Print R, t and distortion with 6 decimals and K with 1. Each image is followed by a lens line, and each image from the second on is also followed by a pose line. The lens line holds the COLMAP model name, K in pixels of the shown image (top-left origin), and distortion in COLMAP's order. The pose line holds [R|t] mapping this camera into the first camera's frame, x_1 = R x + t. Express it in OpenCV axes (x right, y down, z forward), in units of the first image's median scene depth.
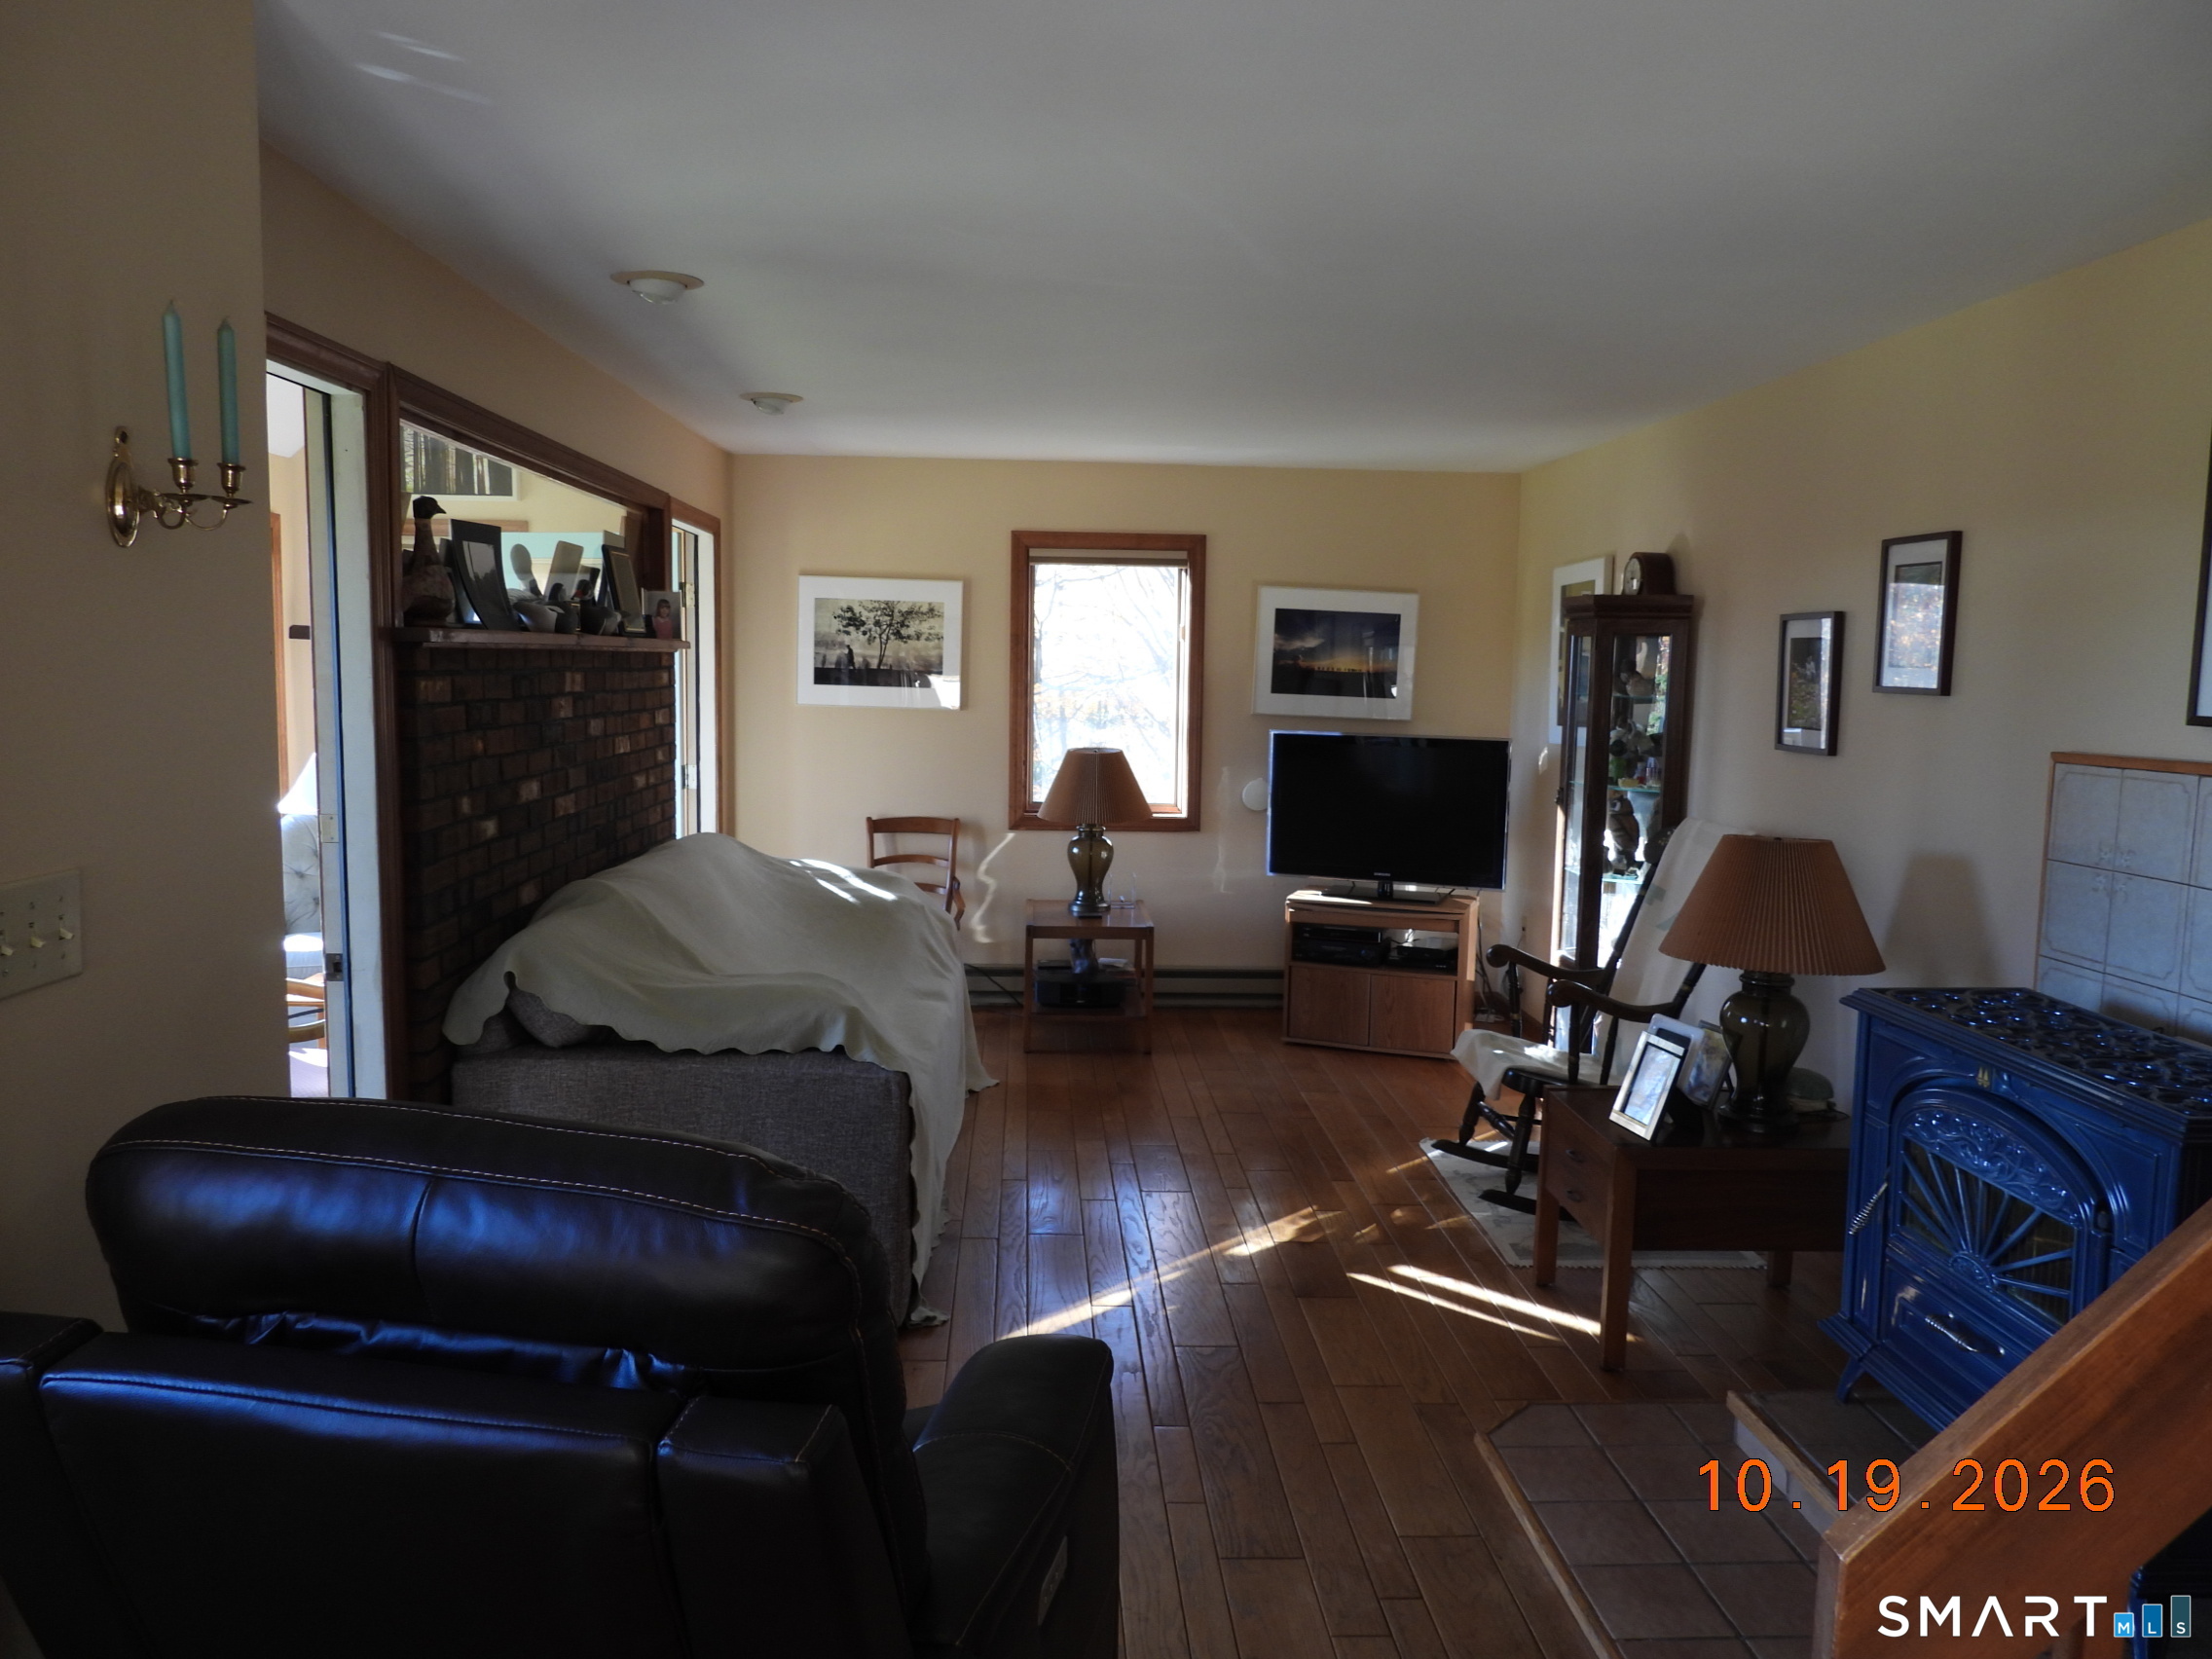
lens RADIAL K [[1557.3, 0, 1106.0], [0, 1557.3, 829.5], [0, 0, 1]] dist [-0.023232, -0.001090]
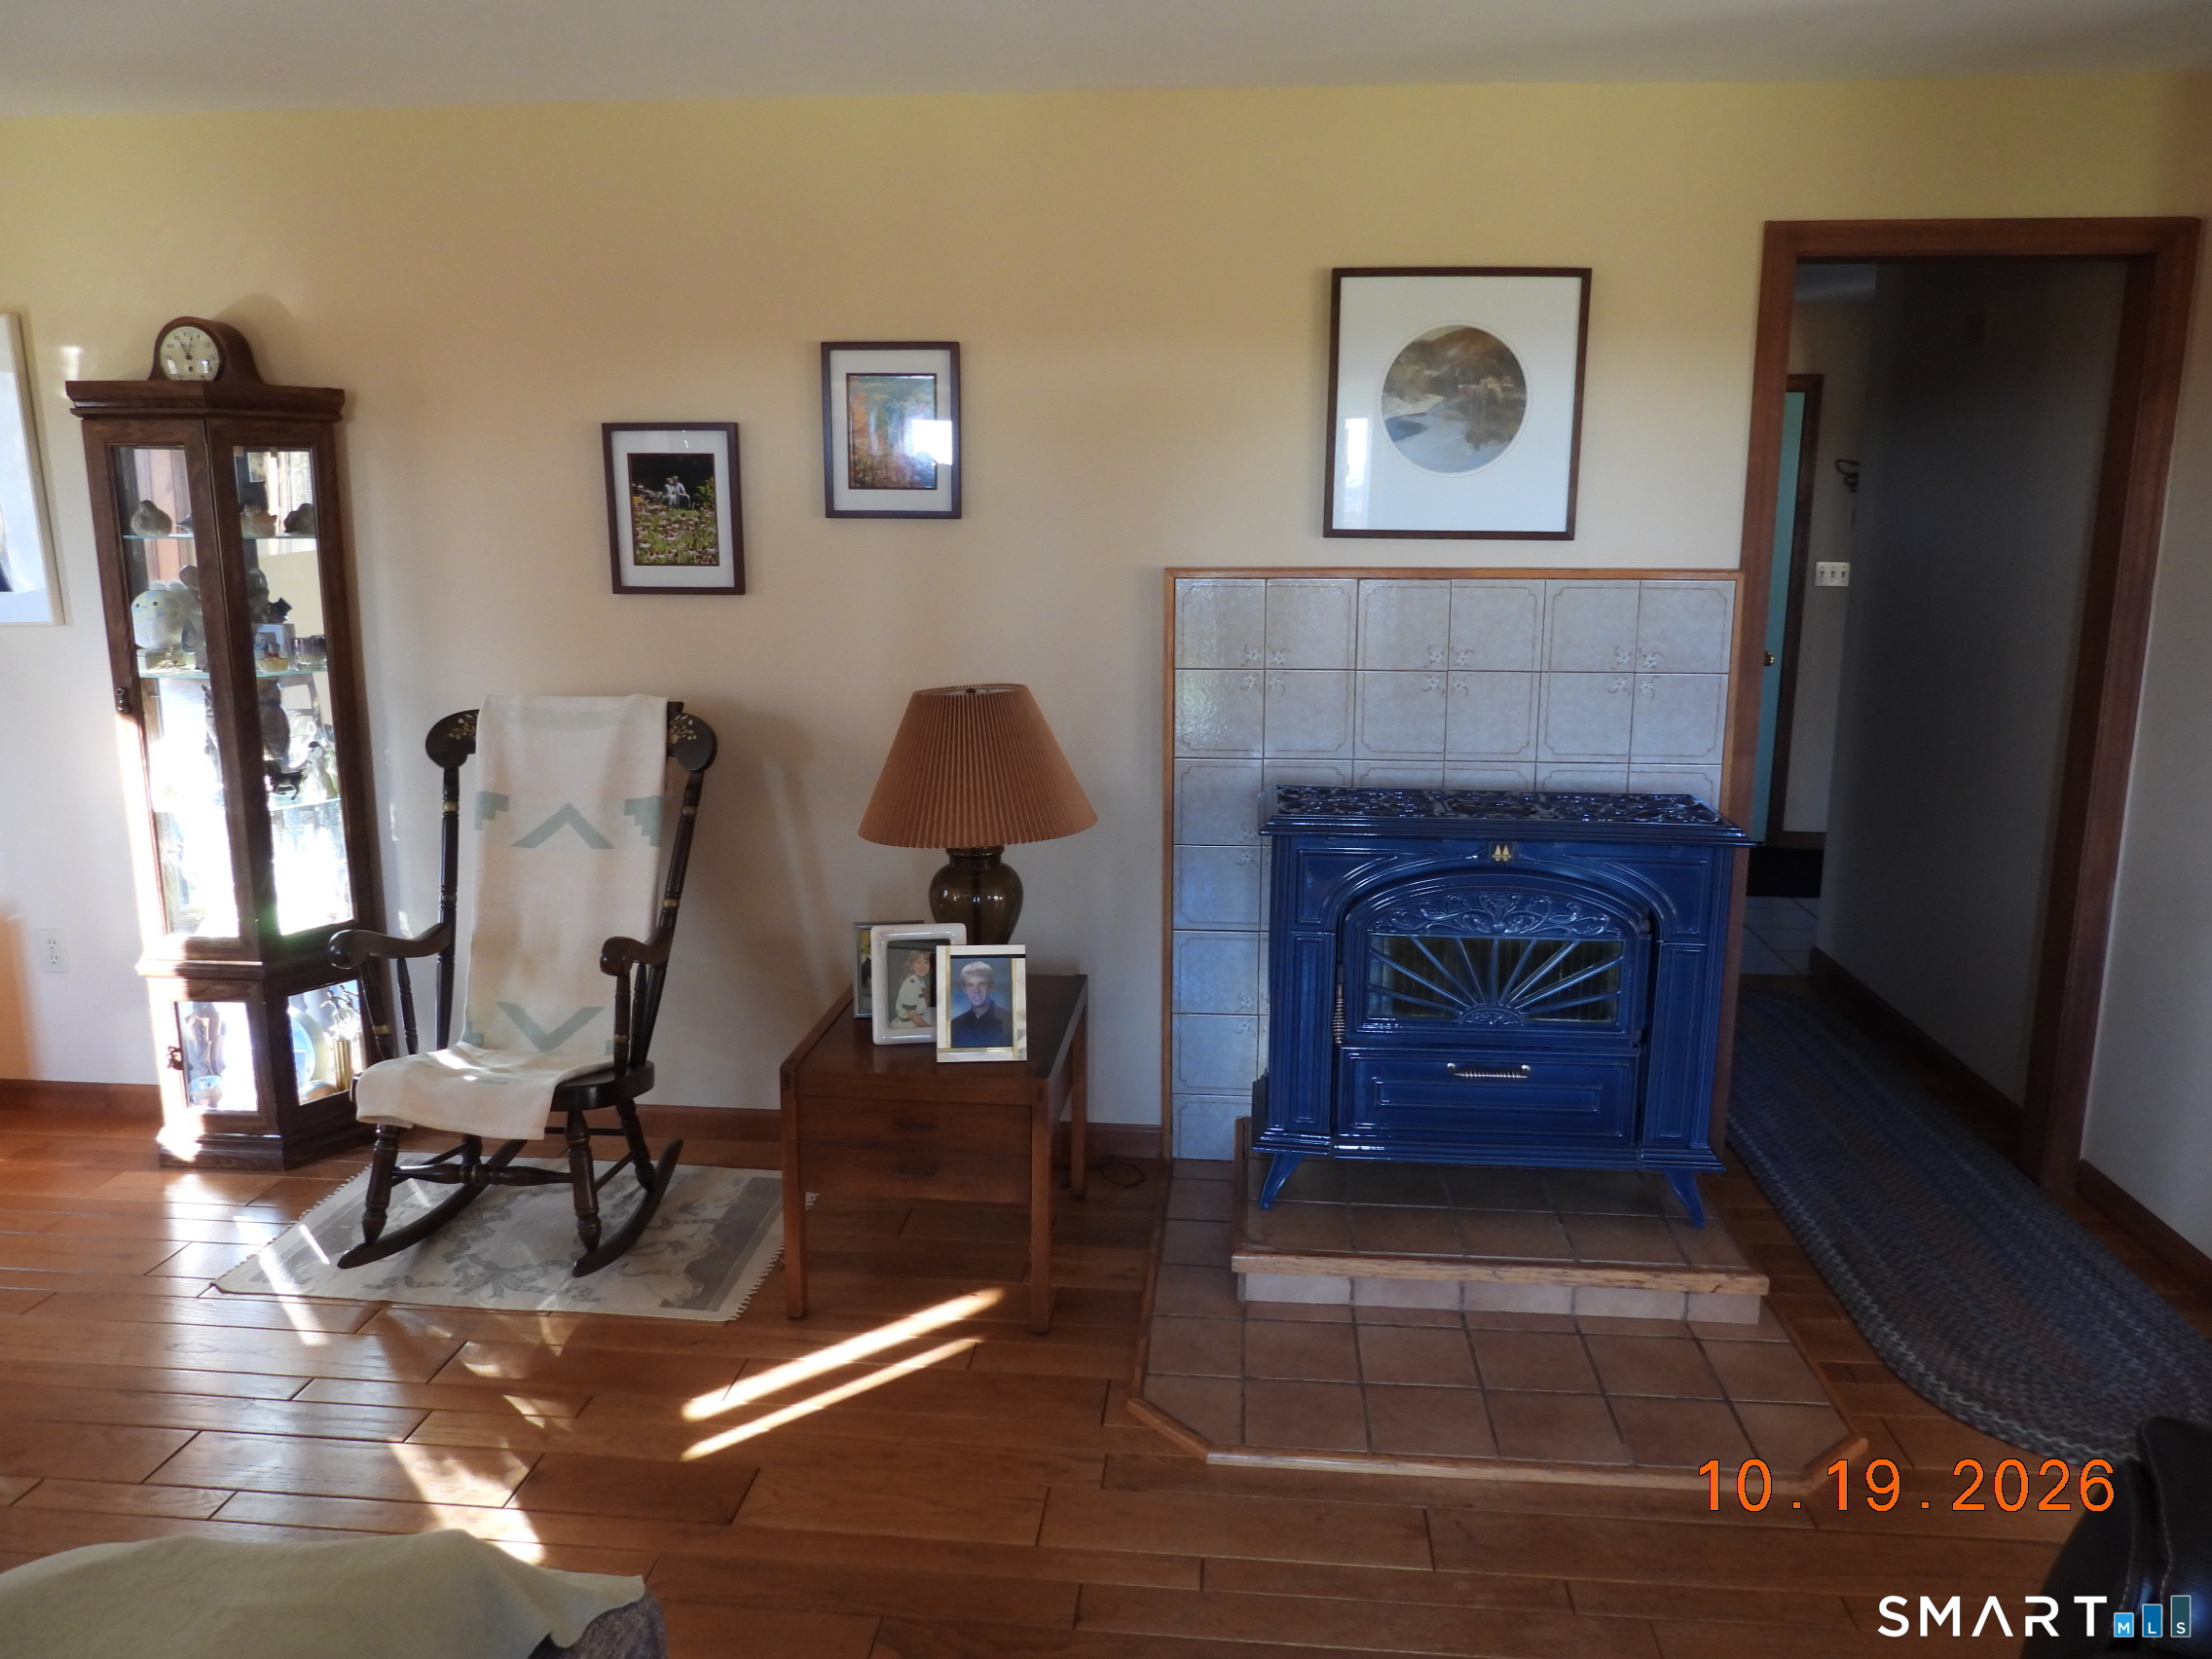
lens RADIAL K [[1557.3, 0, 1106.0], [0, 1557.3, 829.5], [0, 0, 1]] dist [-0.023232, -0.001090]
pose [[0.144477, -0.224447, 0.963717, -0.414259], [0.104772, 0.971930, 0.210653, -0.093001], [-0.983946, 0.070536, 0.163937, 0.767797]]
